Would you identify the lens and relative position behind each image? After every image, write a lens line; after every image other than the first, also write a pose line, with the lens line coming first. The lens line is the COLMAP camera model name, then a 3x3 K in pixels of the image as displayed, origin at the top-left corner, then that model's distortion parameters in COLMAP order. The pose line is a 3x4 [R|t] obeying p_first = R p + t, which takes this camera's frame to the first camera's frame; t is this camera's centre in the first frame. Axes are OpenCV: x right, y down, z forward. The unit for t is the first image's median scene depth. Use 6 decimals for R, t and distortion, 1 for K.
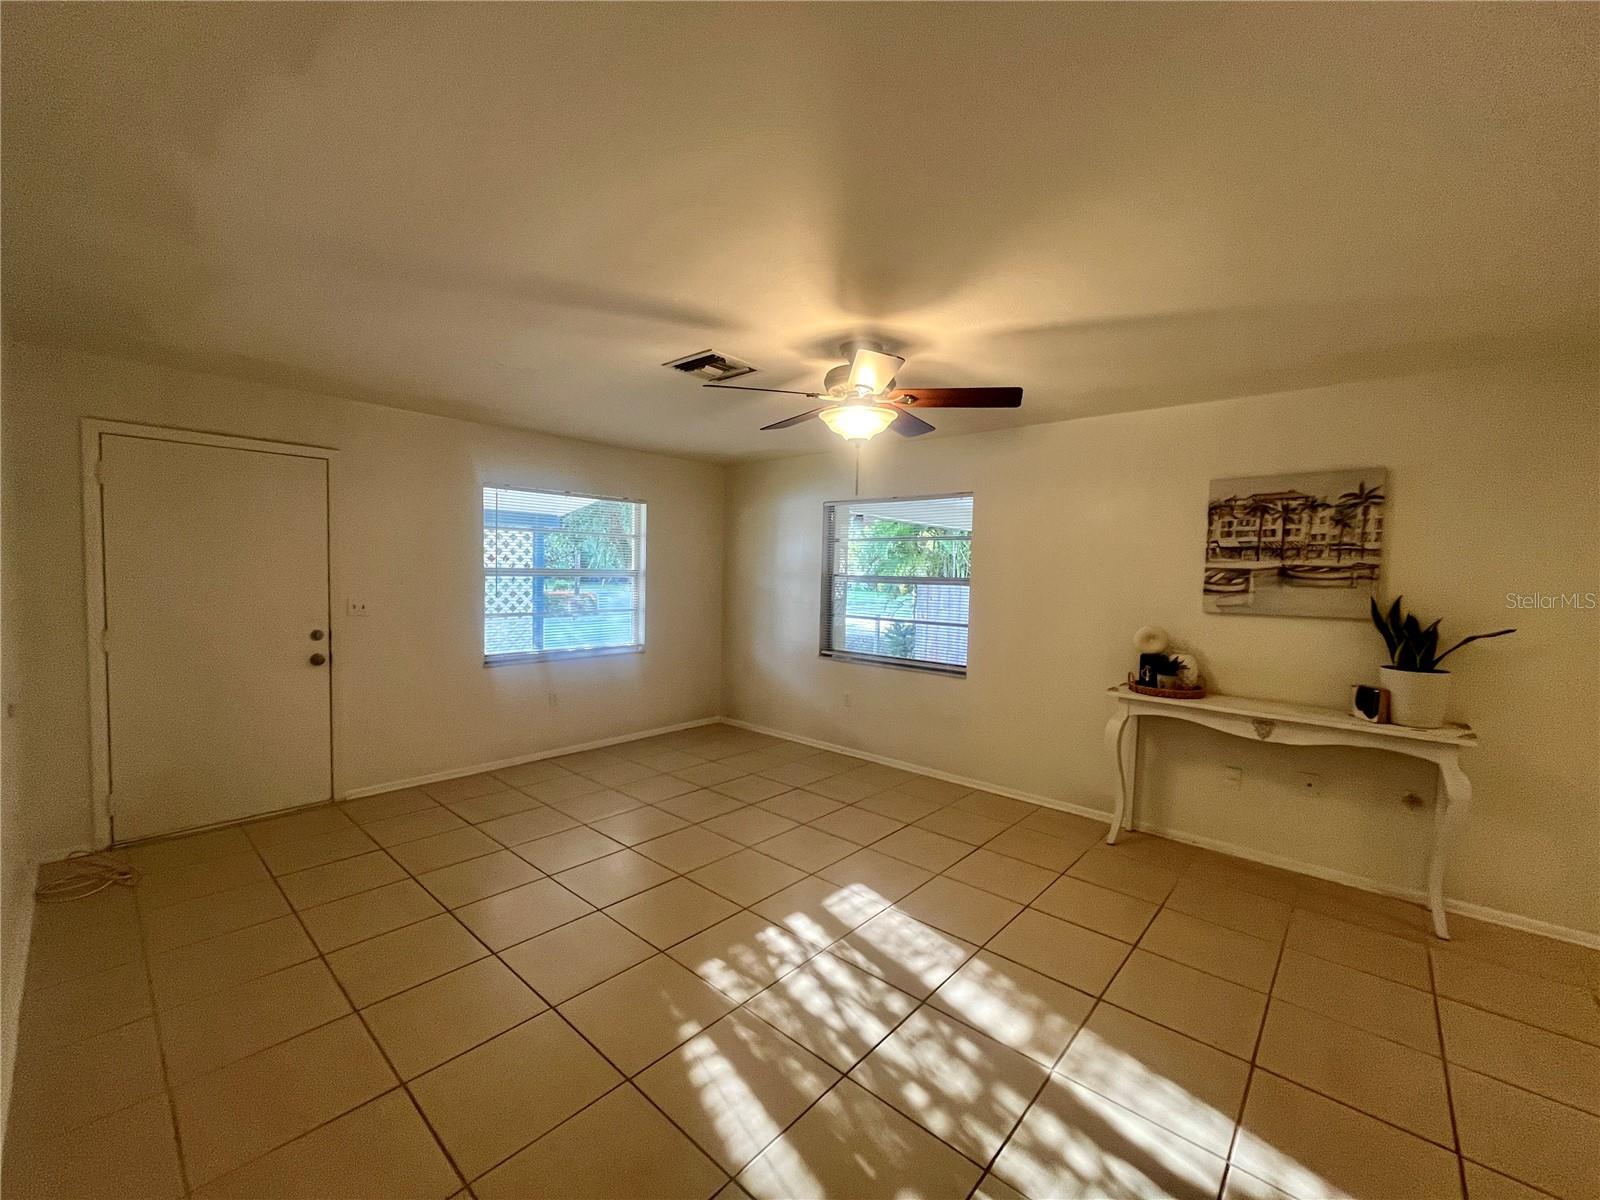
lens RADIAL K [[649.8, 0, 793.6], [0, 649.8, 603.4], [0, 0, 1]] dist [-0.008118, -0.000493]
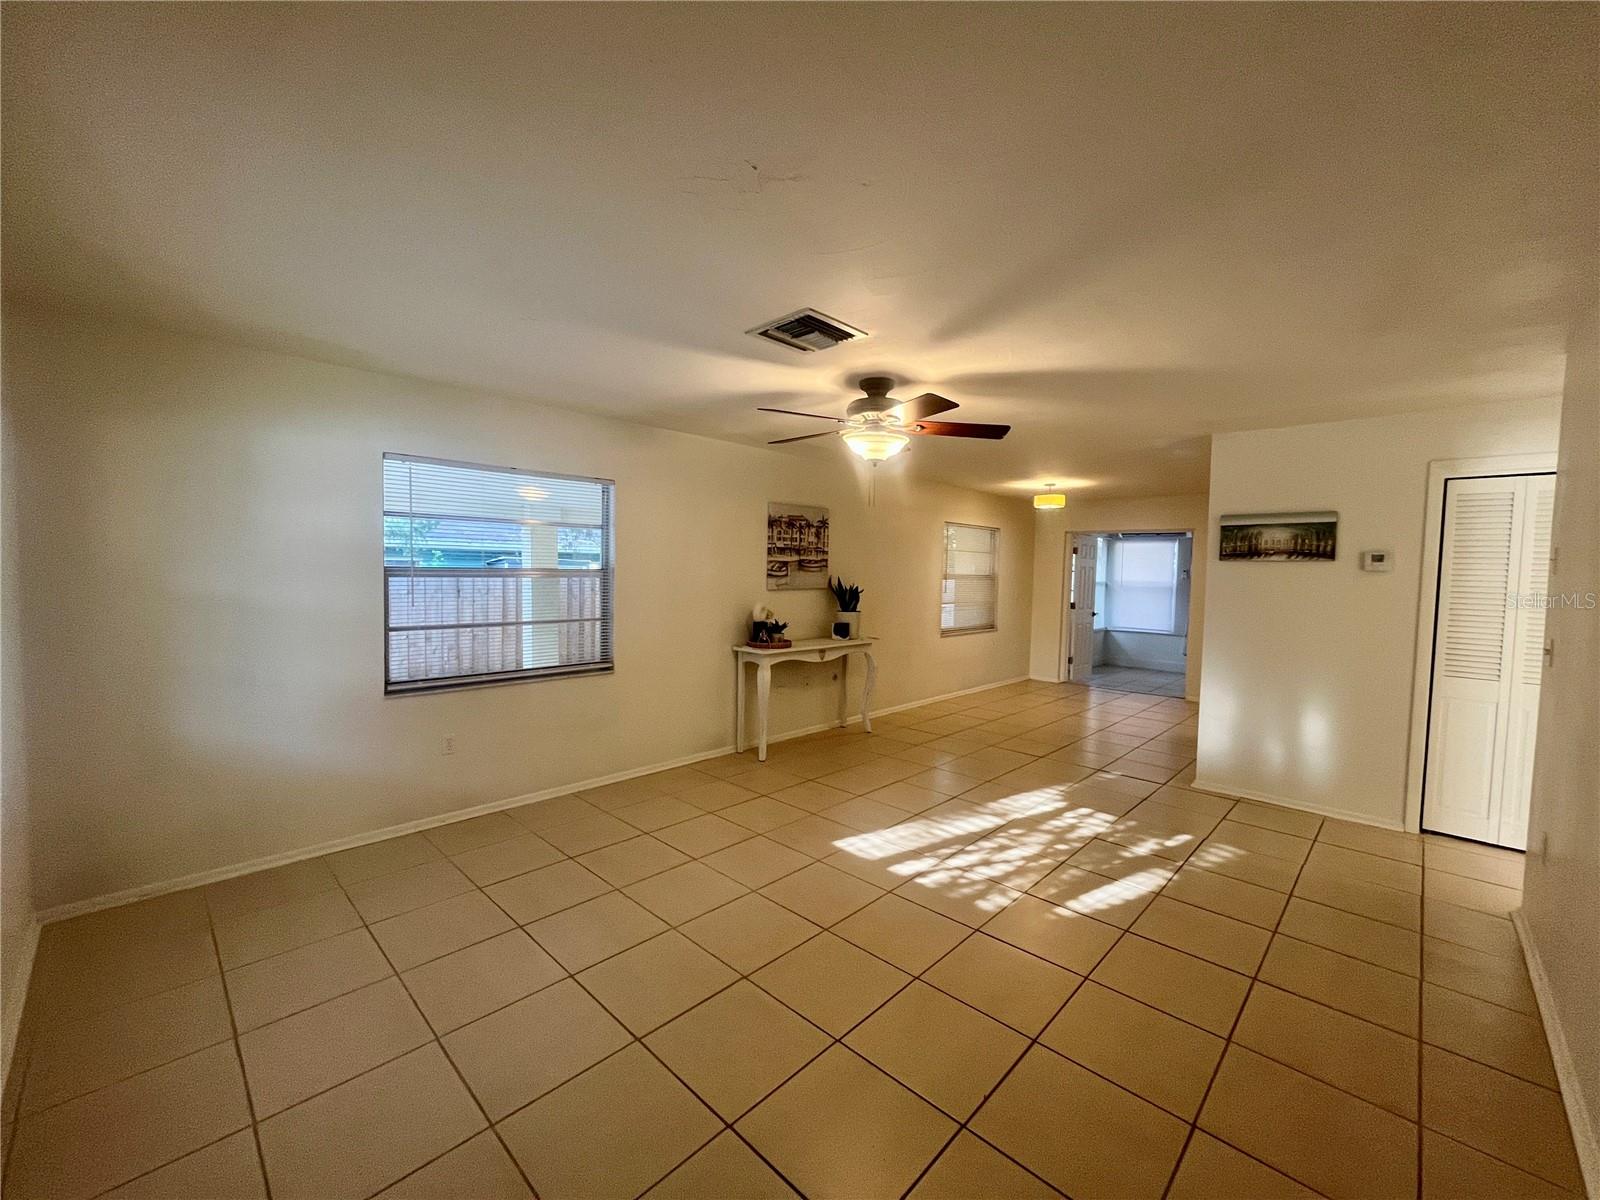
lens RADIAL K [[649.8, 0, 801.3], [0, 649.8, 603.6], [0, 0, 1]] dist [-0.008118, -0.000493]
pose [[0.029666, -0.076307, 0.996643, -1.037353], [0.034988, 0.996550, 0.075259, -0.077850], [-0.998947, 0.032638, 0.032234, 1.034168]]
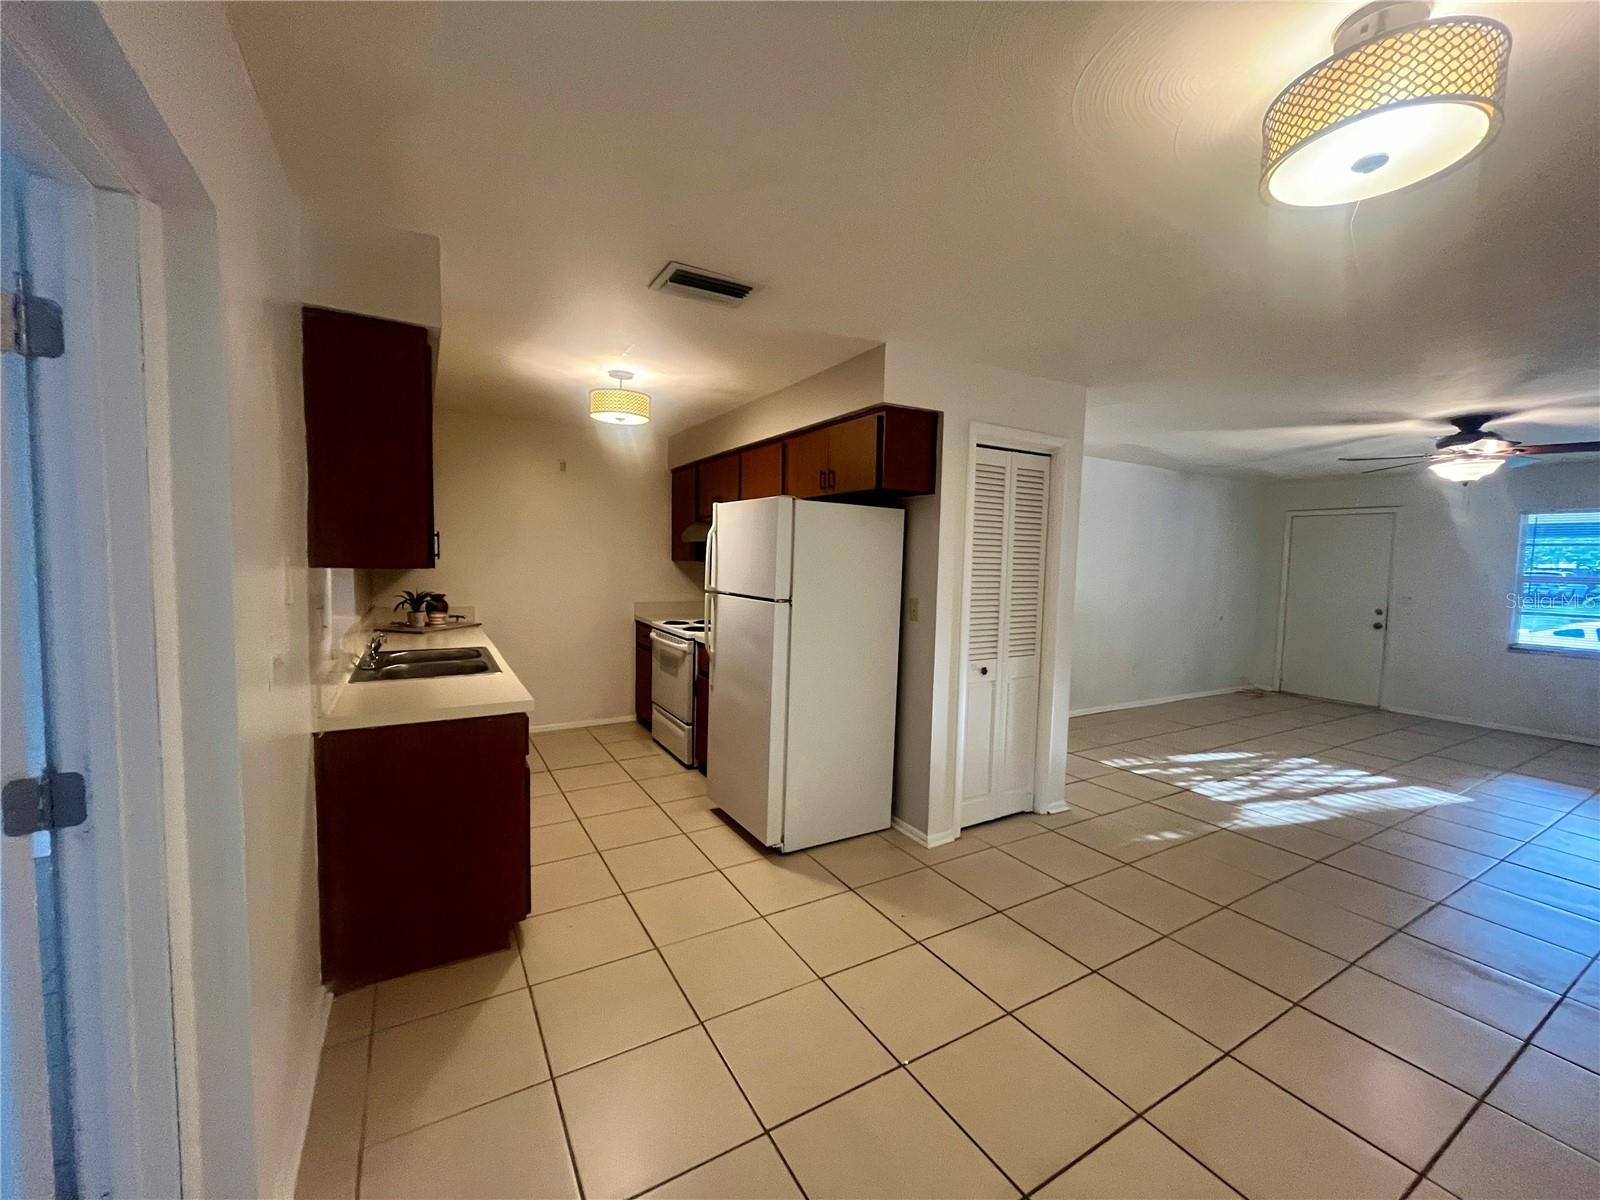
lens RADIAL K [[649.8, 0, 786.7], [0, 649.8, 598.5], [0, 0, 1]] dist [-0.008118, -0.000493]
pose [[-0.317039, 0.035996, -0.947729, 1.891673], [-0.083699, 0.994319, 0.065765, 0.040424], [0.944712, 0.100174, -0.312225, 0.007382]]
